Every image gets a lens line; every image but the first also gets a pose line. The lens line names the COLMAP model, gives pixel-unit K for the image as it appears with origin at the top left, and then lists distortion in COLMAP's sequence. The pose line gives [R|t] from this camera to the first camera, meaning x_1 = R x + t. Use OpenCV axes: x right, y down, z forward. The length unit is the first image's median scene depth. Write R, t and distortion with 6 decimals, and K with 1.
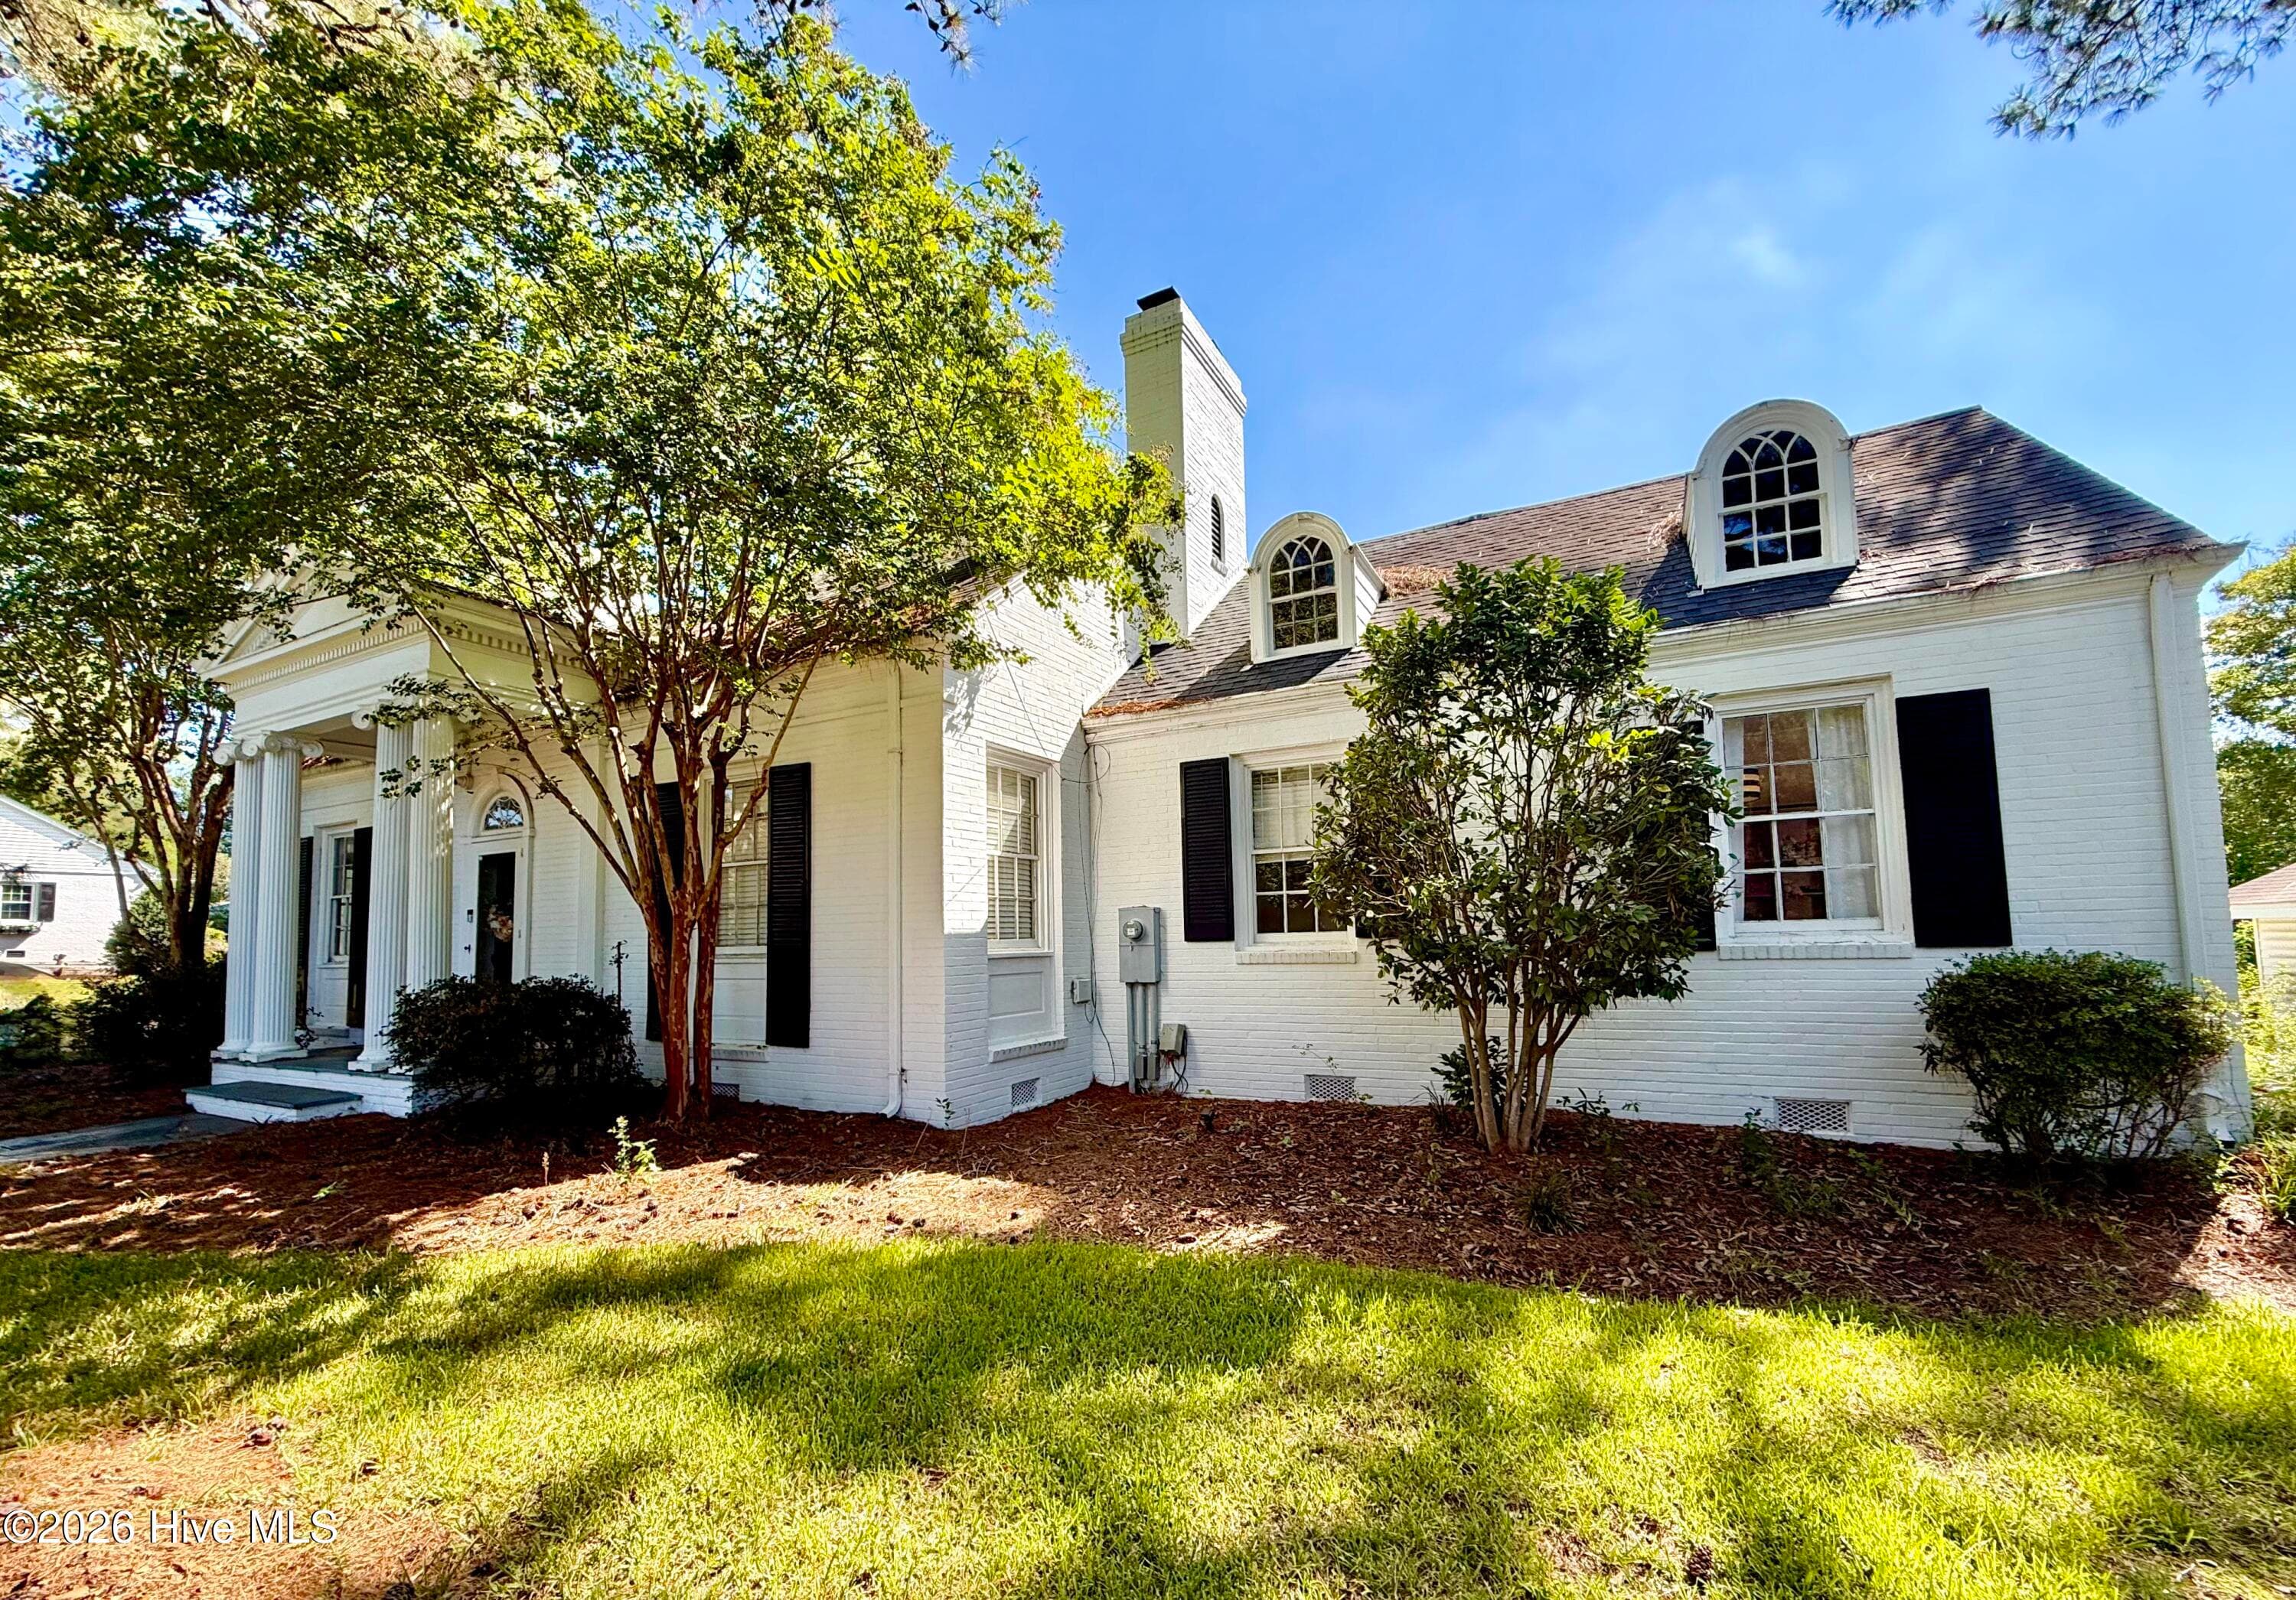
lens RADIAL K [[942.7, 0, 1169.8], [0, 942.7, 876.5], [0, 0, 1]] dist [-0.000830, -0.000160]
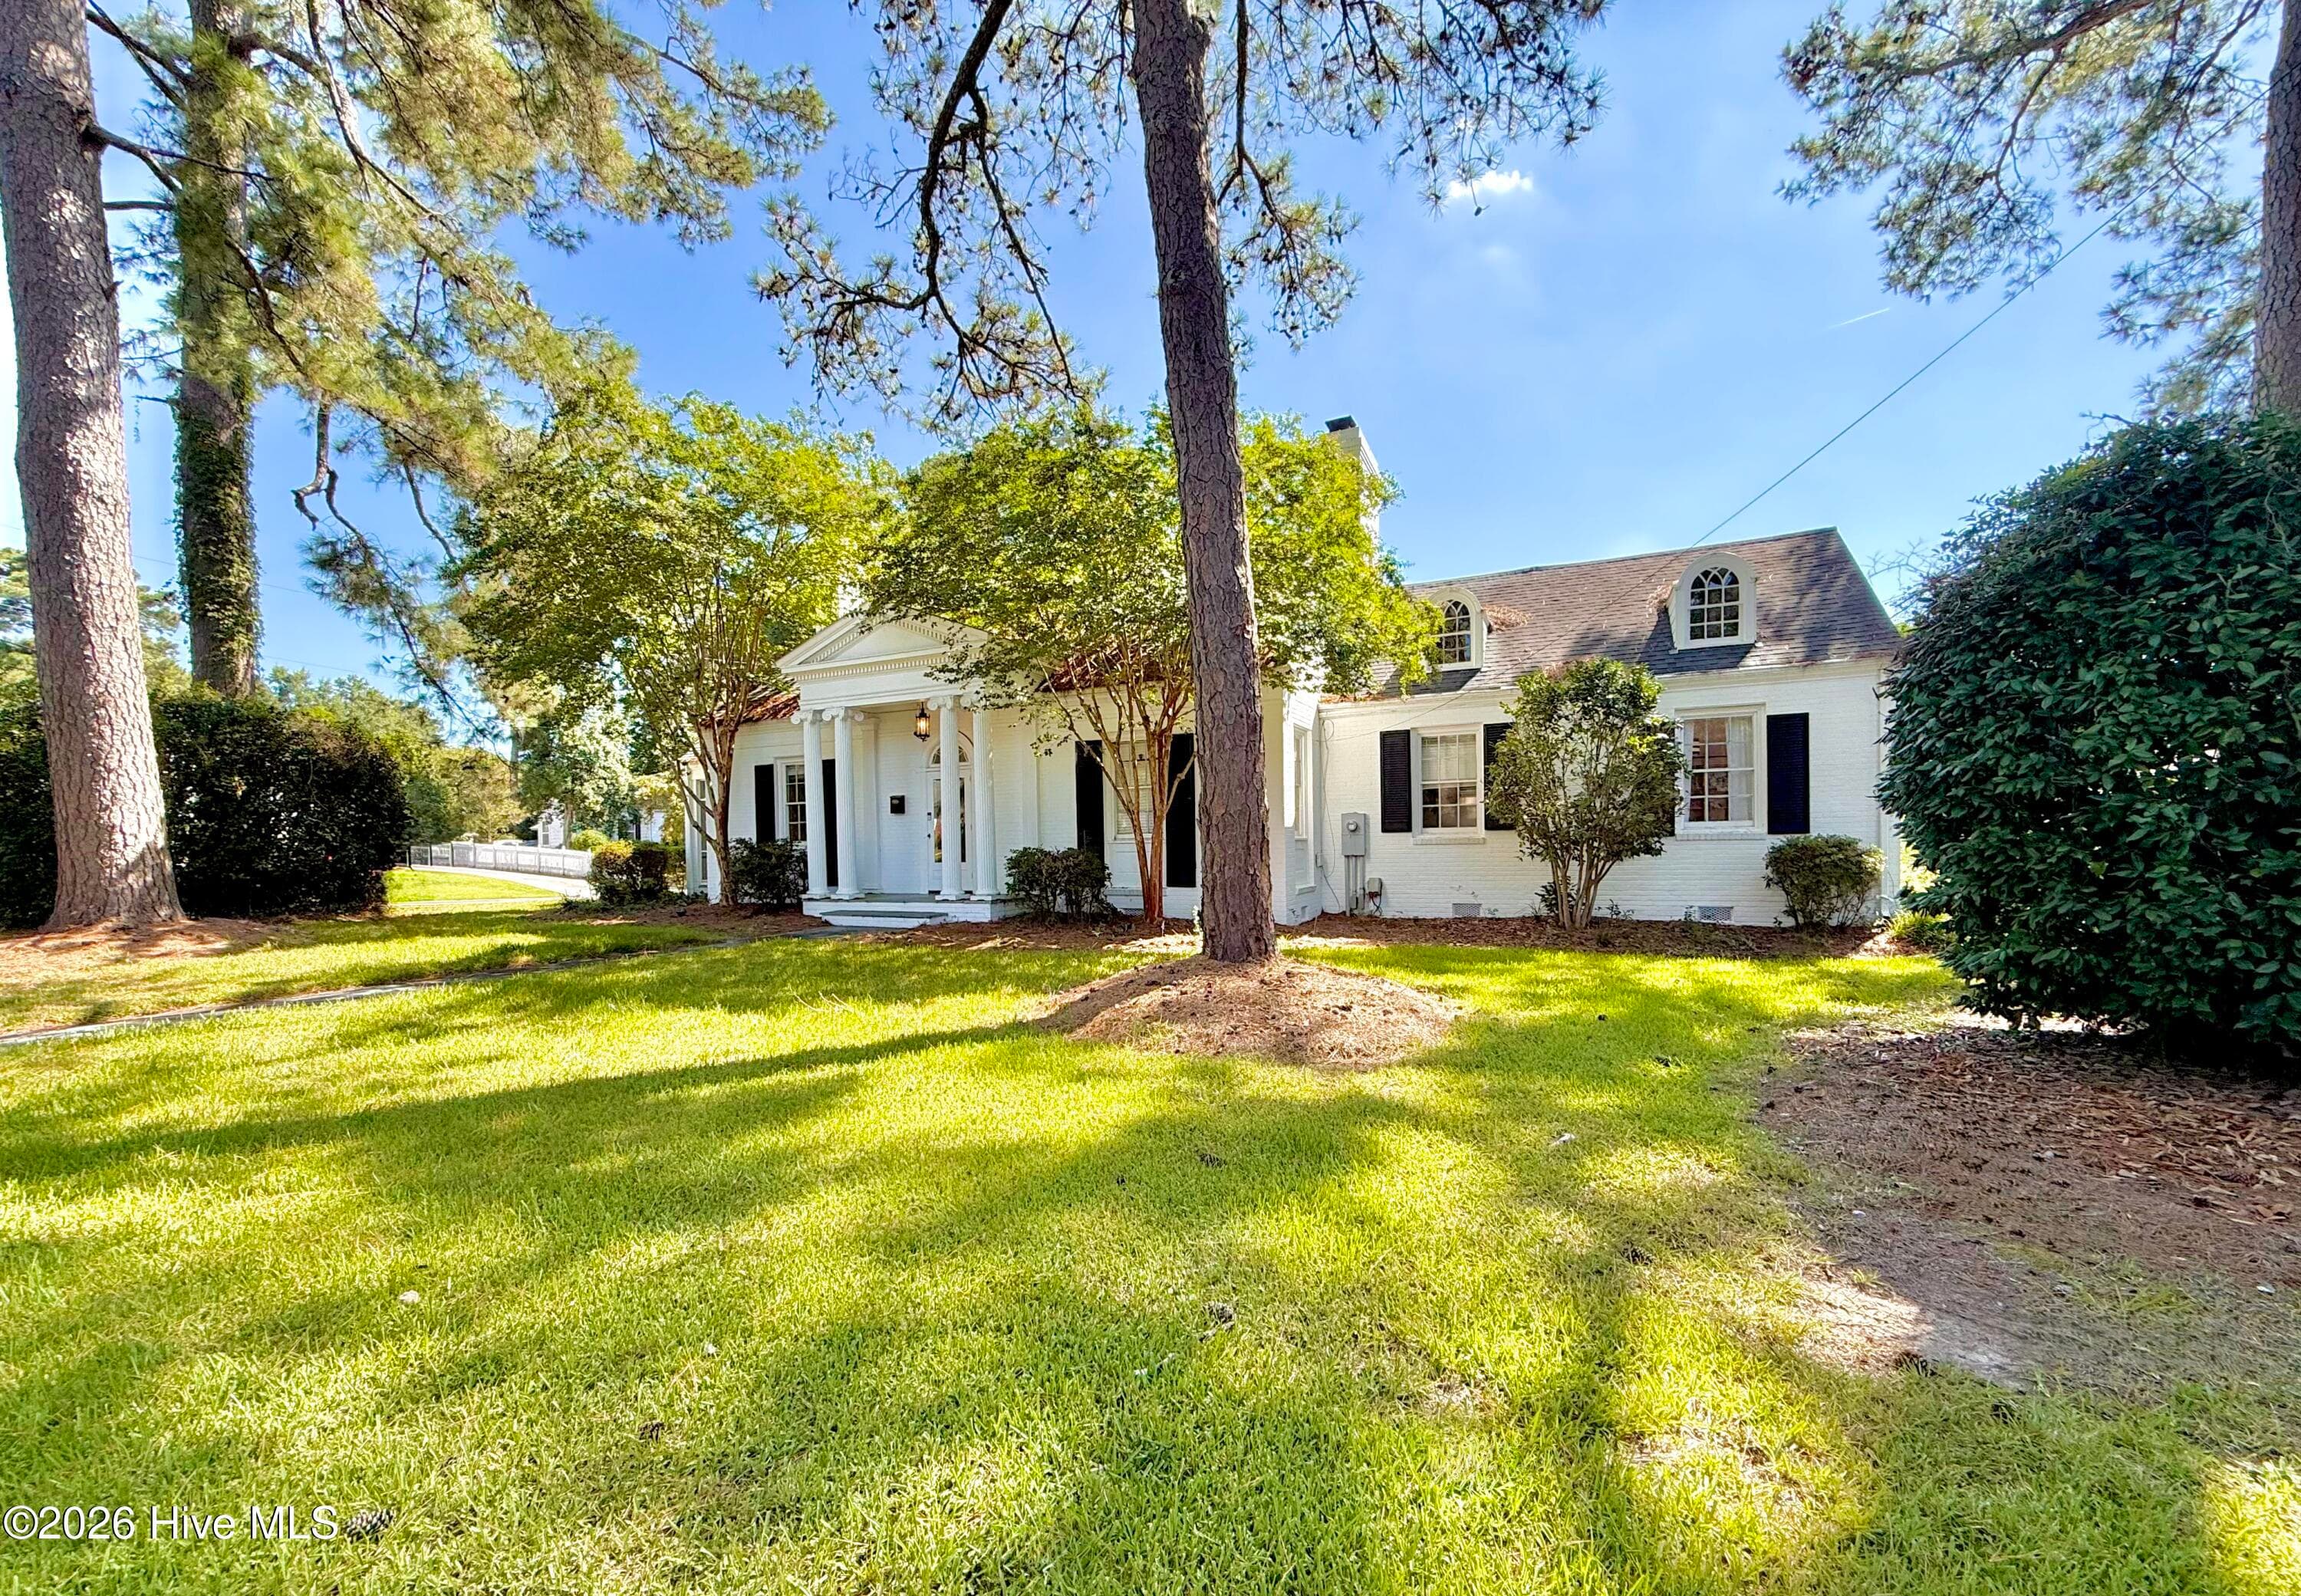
lens RADIAL K [[947.9, 0, 1145.3], [0, 947.9, 864.7], [0, 0, 1]] dist [0.002001, 0.000135]
pose [[0.999193, 0.003339, 0.040022, -0.595940], [-0.006864, 0.996074, 0.088255, -0.030956], [-0.039570, -0.088458, 0.995294, -0.923321]]
